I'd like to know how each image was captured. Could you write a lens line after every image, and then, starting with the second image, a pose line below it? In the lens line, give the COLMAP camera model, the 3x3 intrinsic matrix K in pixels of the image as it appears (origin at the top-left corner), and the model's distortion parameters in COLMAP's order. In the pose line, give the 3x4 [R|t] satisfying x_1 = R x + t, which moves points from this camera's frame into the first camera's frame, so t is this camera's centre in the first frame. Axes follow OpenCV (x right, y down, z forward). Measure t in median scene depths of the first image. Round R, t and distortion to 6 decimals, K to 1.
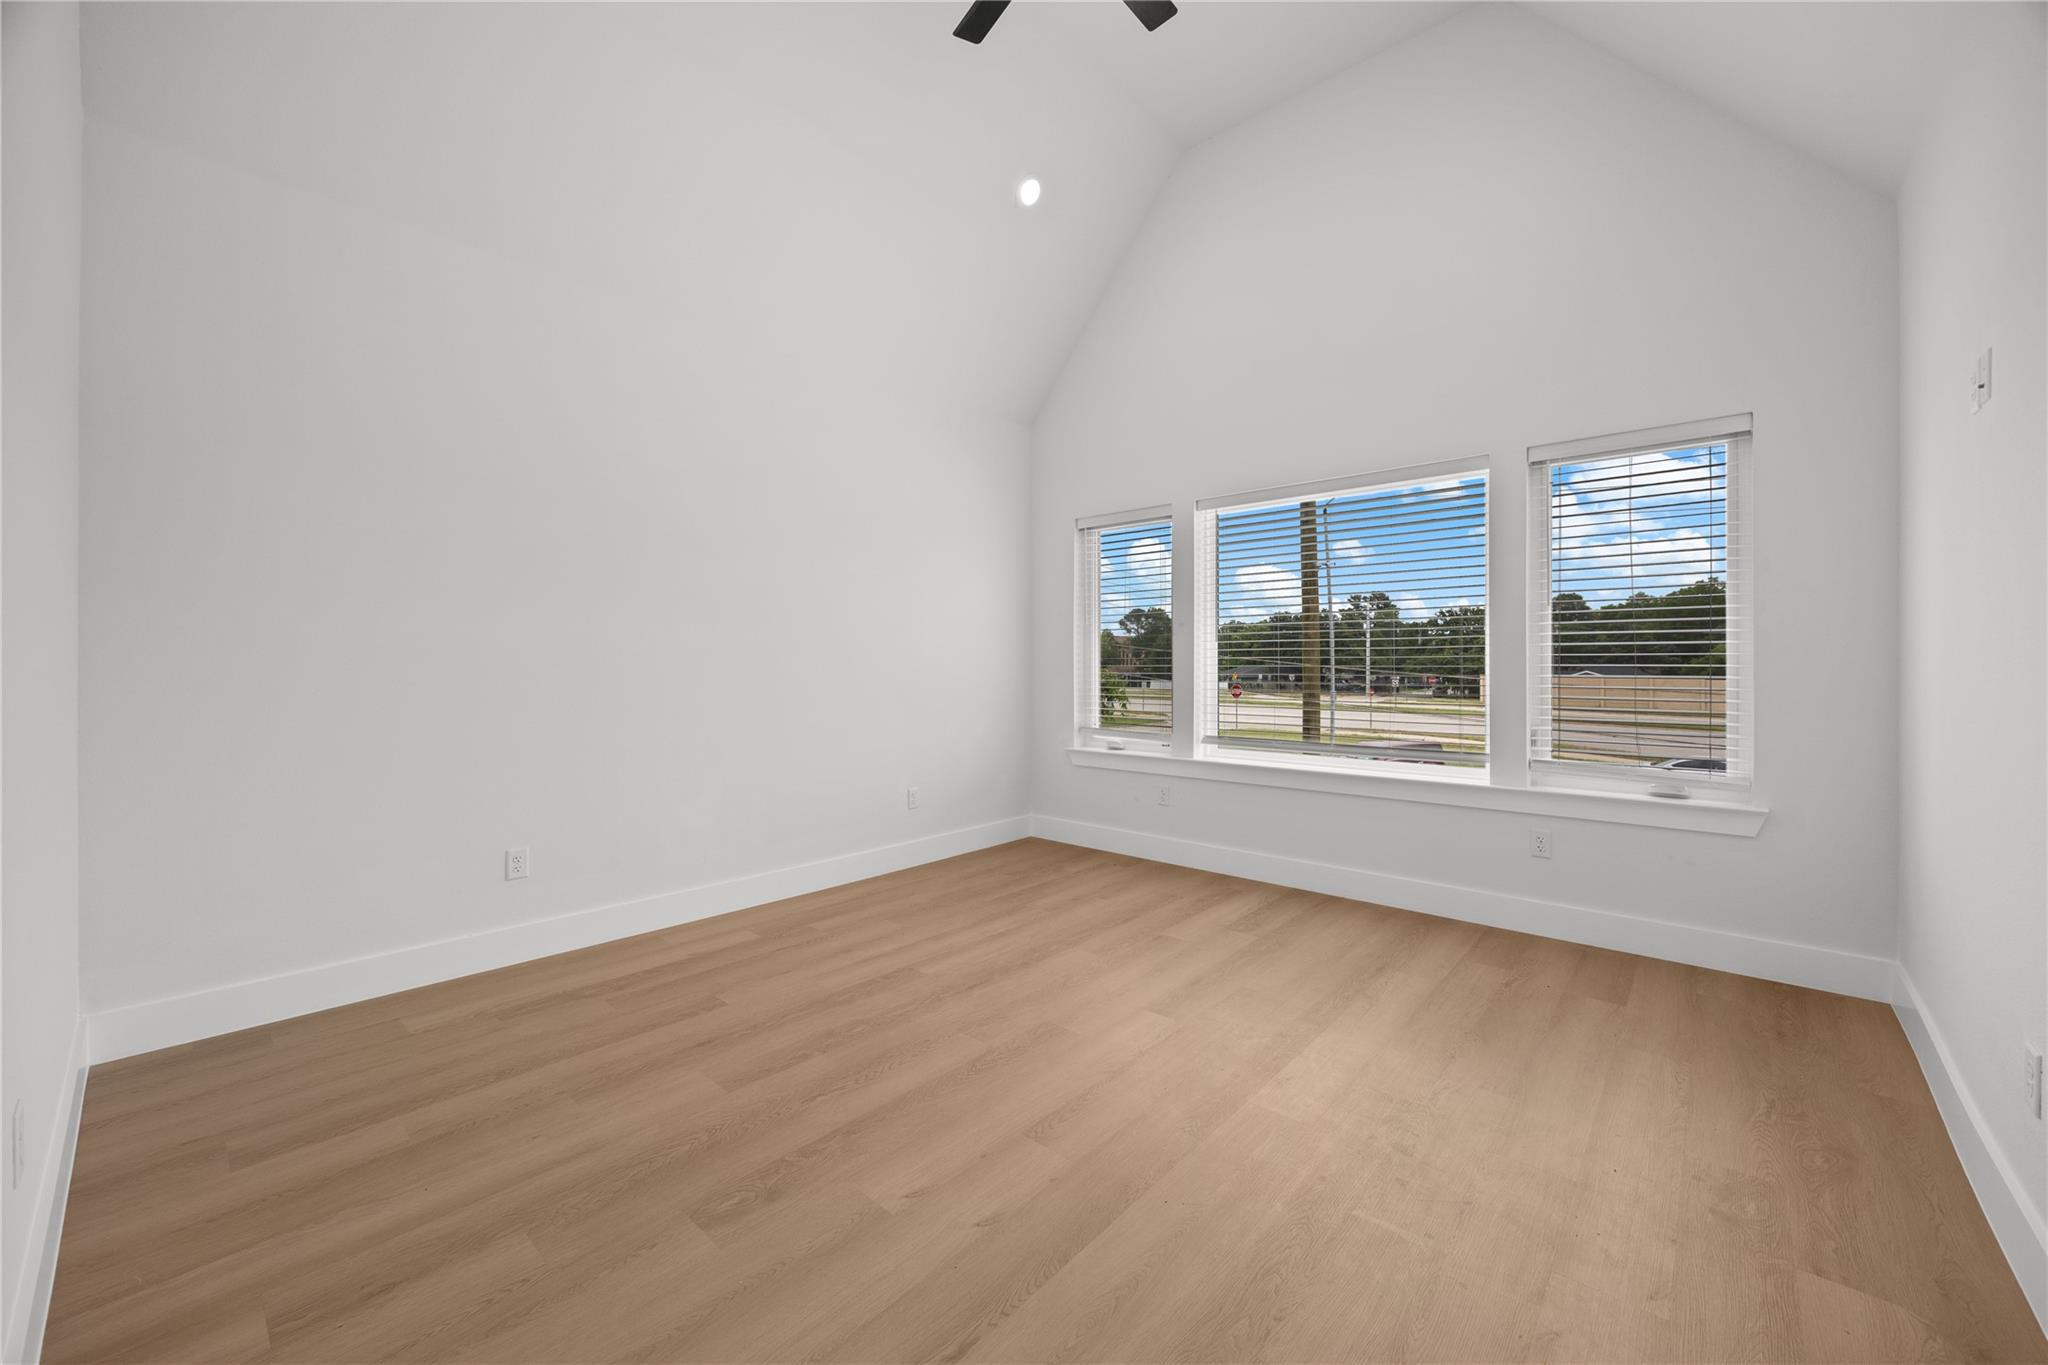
lens RADIAL K [[781.1, 0, 1011.0], [0, 781.1, 672.0], [0, 0, 1]] dist [-0.011410, -0.000688]
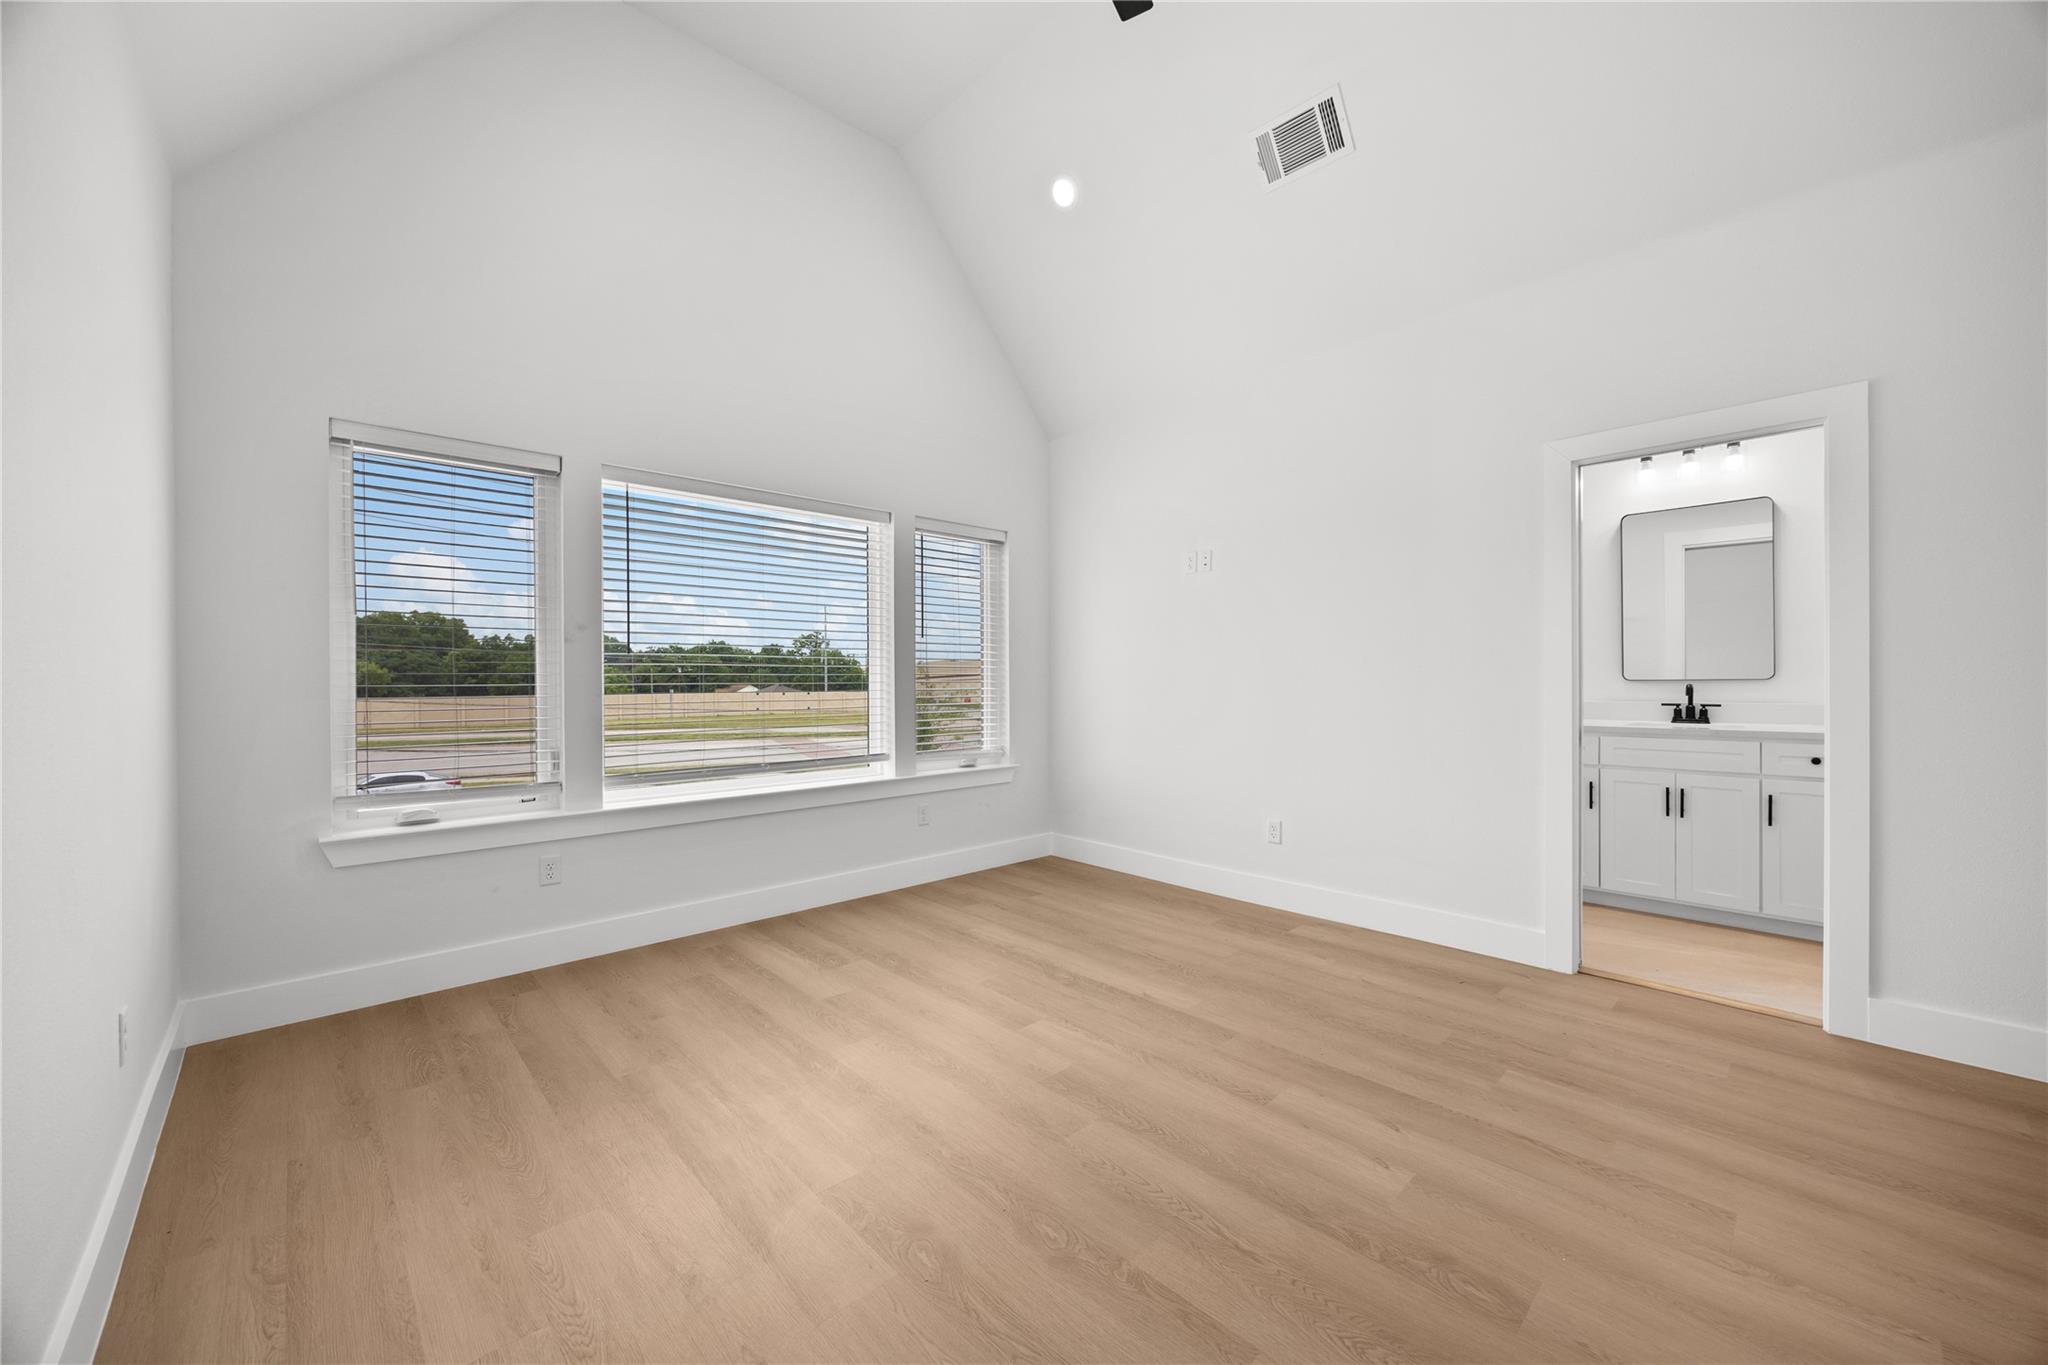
lens RADIAL K [[781.1, 0, 1011.4], [0, 781.1, 680.1], [0, 0, 1]] dist [-0.011410, -0.000688]
pose [[0.081070, -0.000289, 0.996708, -0.661810], [0.017284, 0.999850, -0.001116, -0.006904], [-0.996559, 0.017317, 0.081063, 0.749674]]
